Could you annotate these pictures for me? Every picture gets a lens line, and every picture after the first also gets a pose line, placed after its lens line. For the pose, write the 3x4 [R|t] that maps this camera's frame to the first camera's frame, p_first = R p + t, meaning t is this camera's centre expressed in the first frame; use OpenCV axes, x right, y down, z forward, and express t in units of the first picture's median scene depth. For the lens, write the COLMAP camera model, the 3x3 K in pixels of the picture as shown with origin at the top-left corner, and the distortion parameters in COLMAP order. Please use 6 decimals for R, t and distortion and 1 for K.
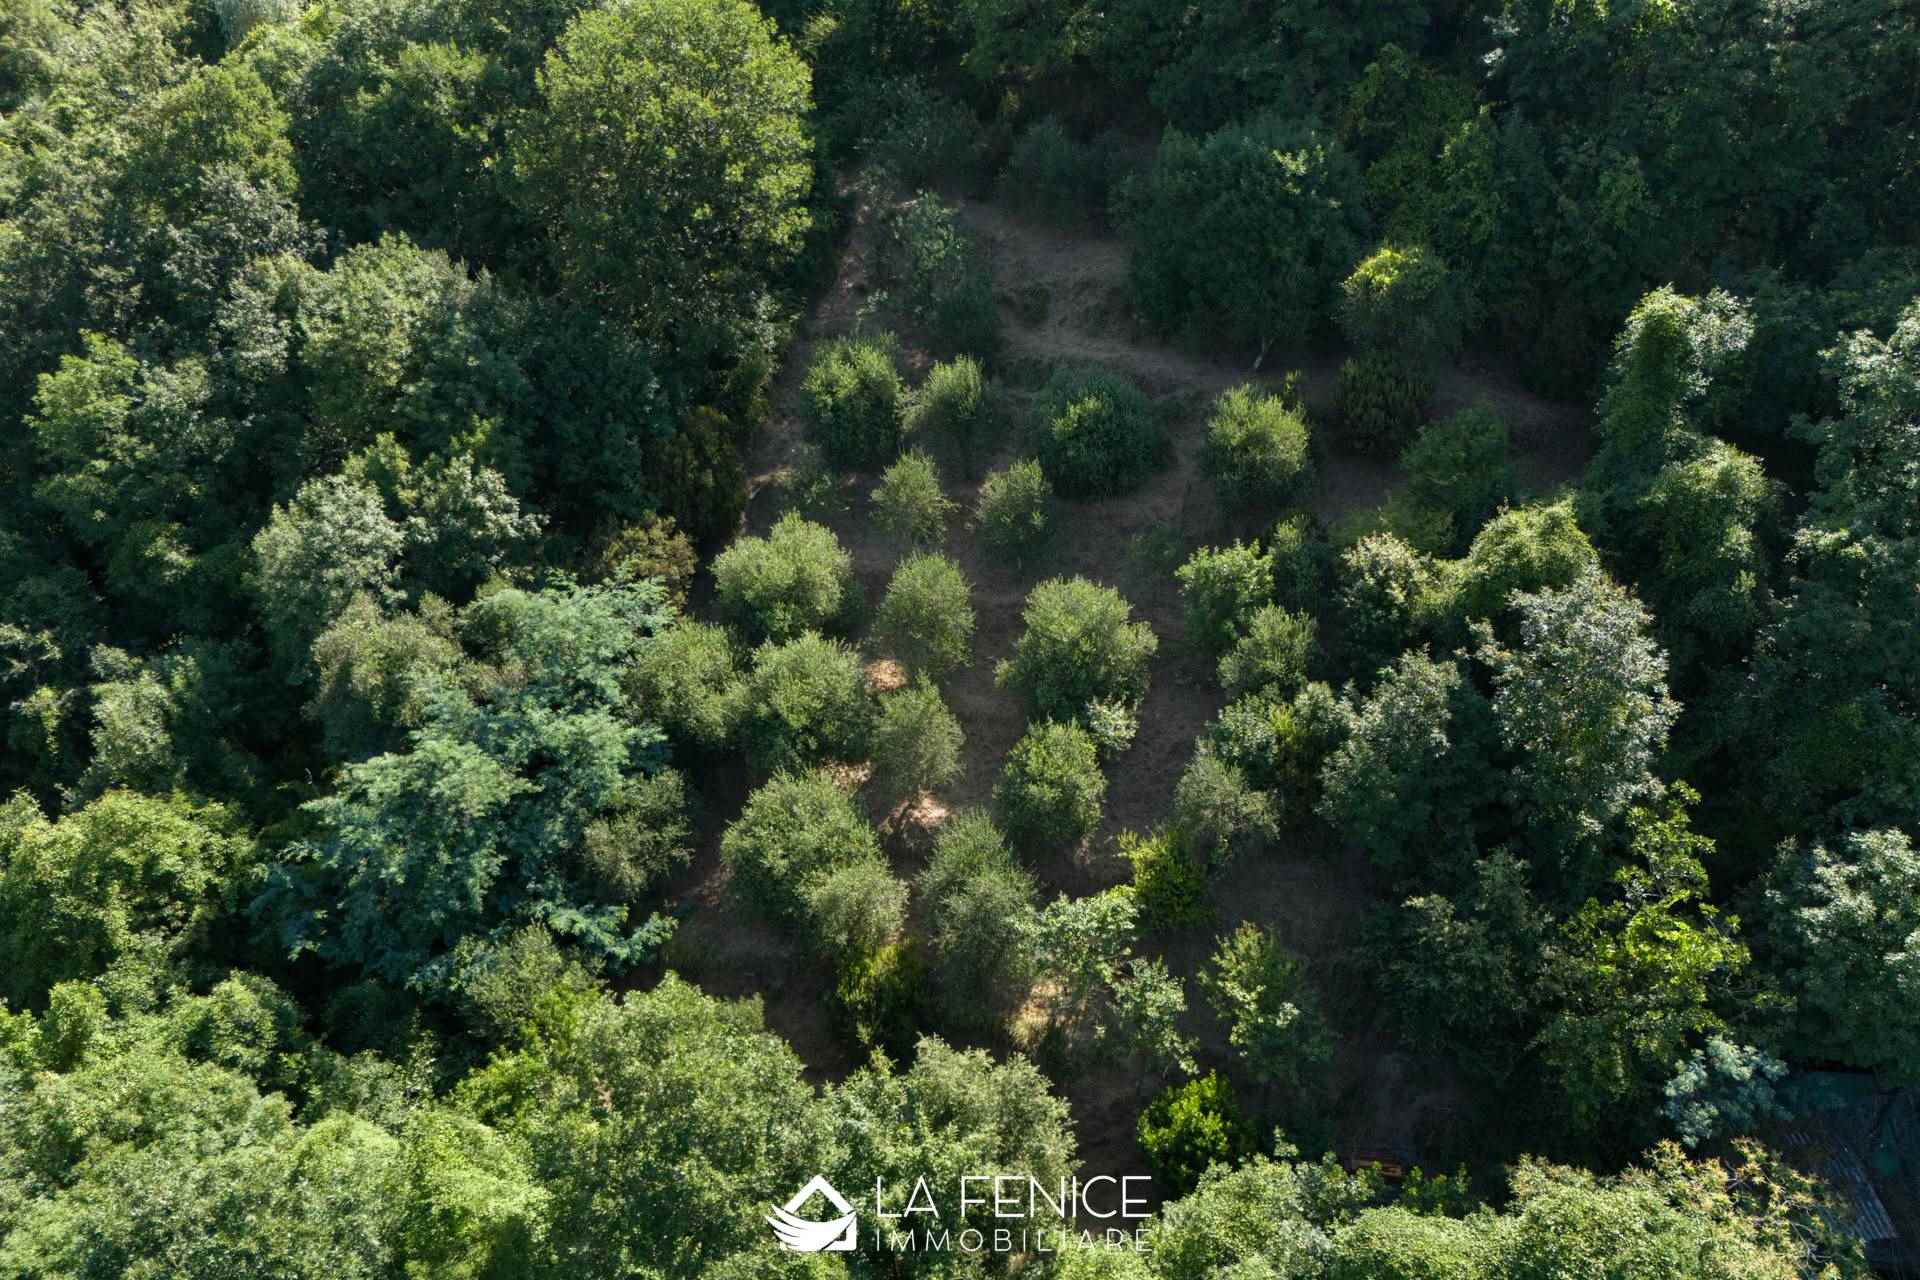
lens RADIAL K [[1428.5, 0, 960.0], [0, 1428.5, 640.0], [0, 0, 1]] dist [0.055324, -0.049615]
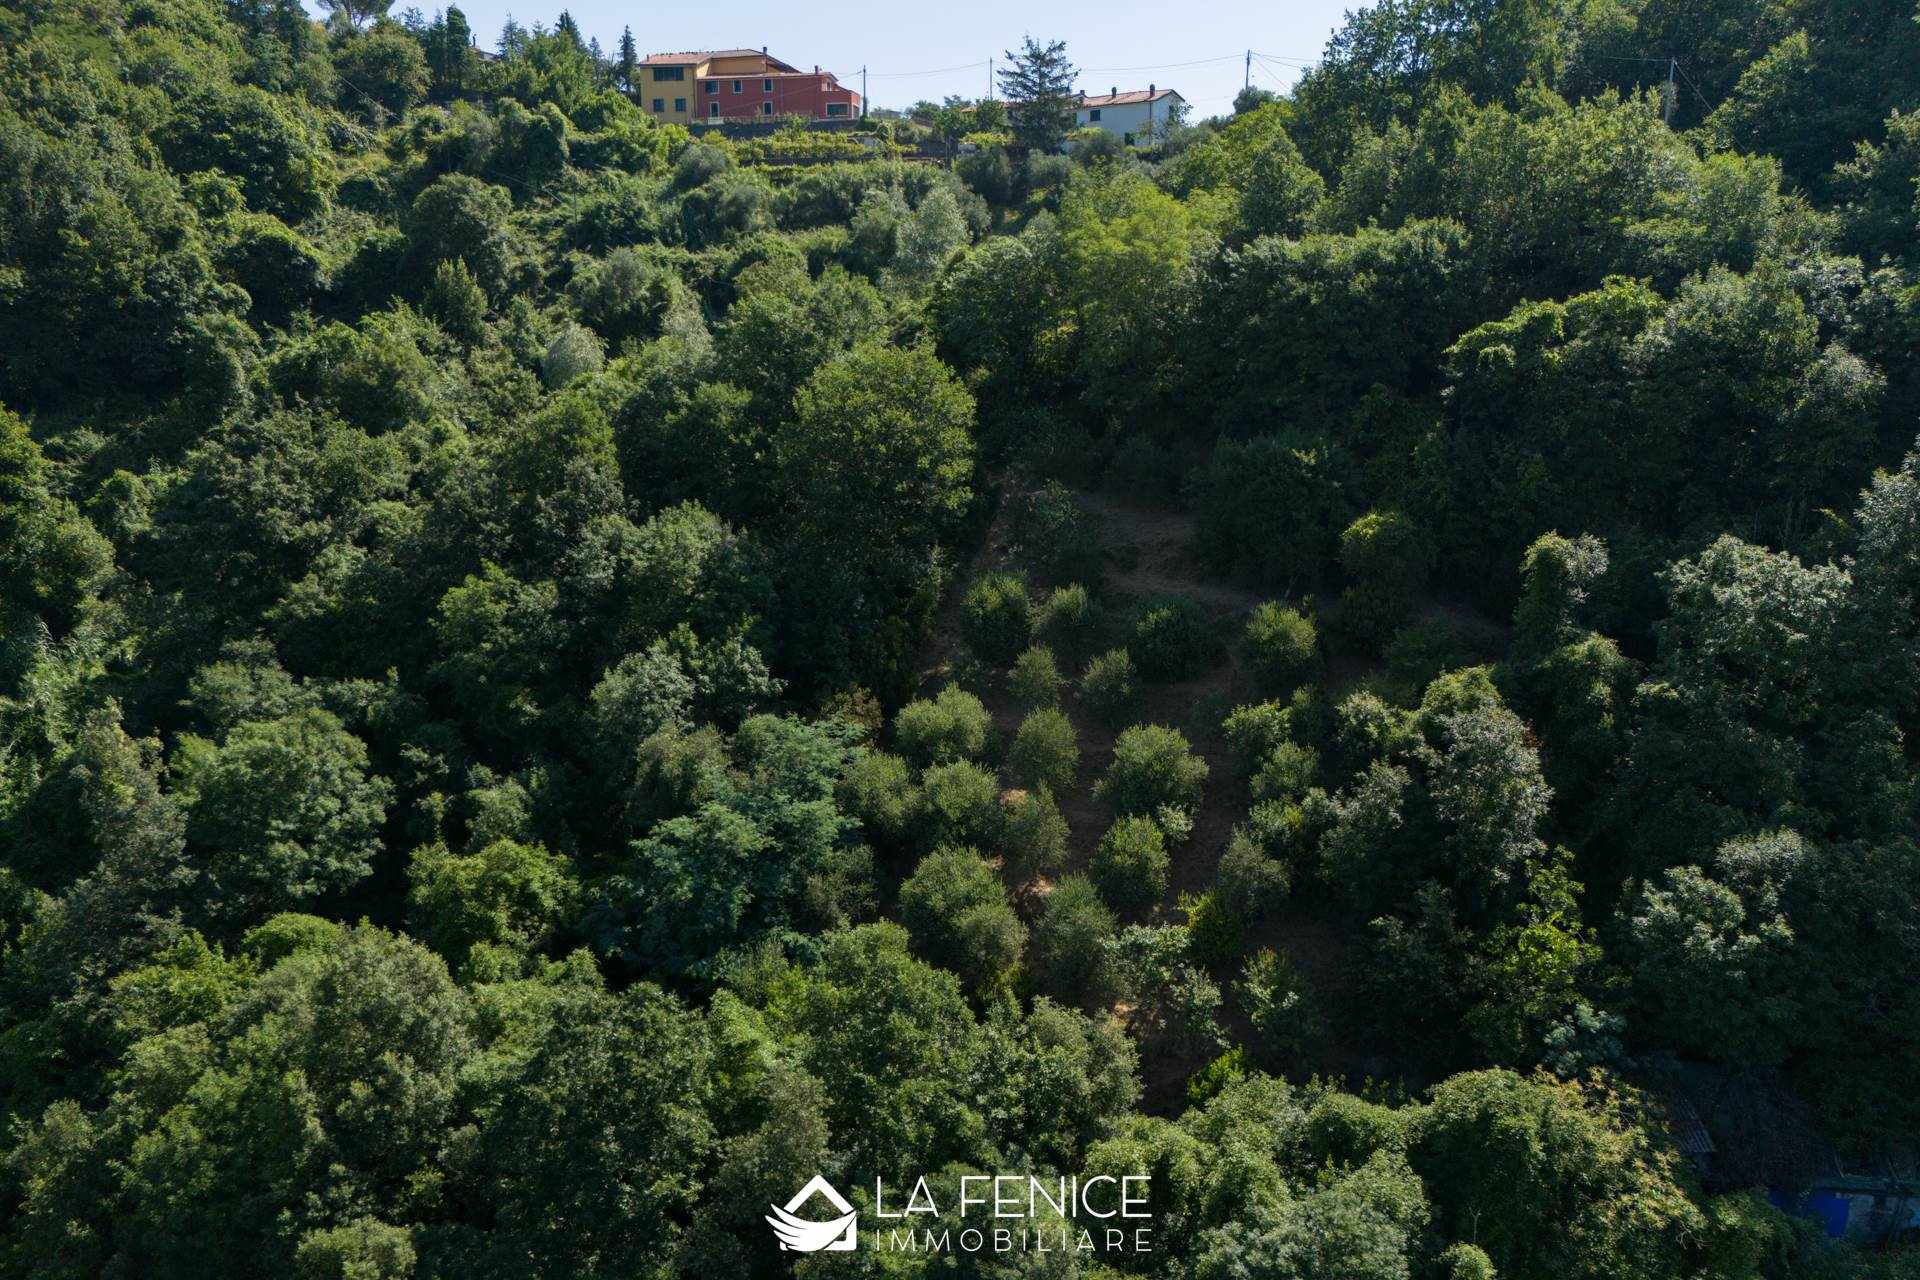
lens RADIAL K [[1374.6, 0, 935.3], [0, 1374.6, 633.9], [0, 0, 1]] dist [0.078384, -0.131516]
pose [[0.994623, 0.024659, -0.100583, 0.002415], [-0.046527, 0.974099, -0.221282, 0.186147], [0.092521, 0.224772, 0.970009, -0.386701]]
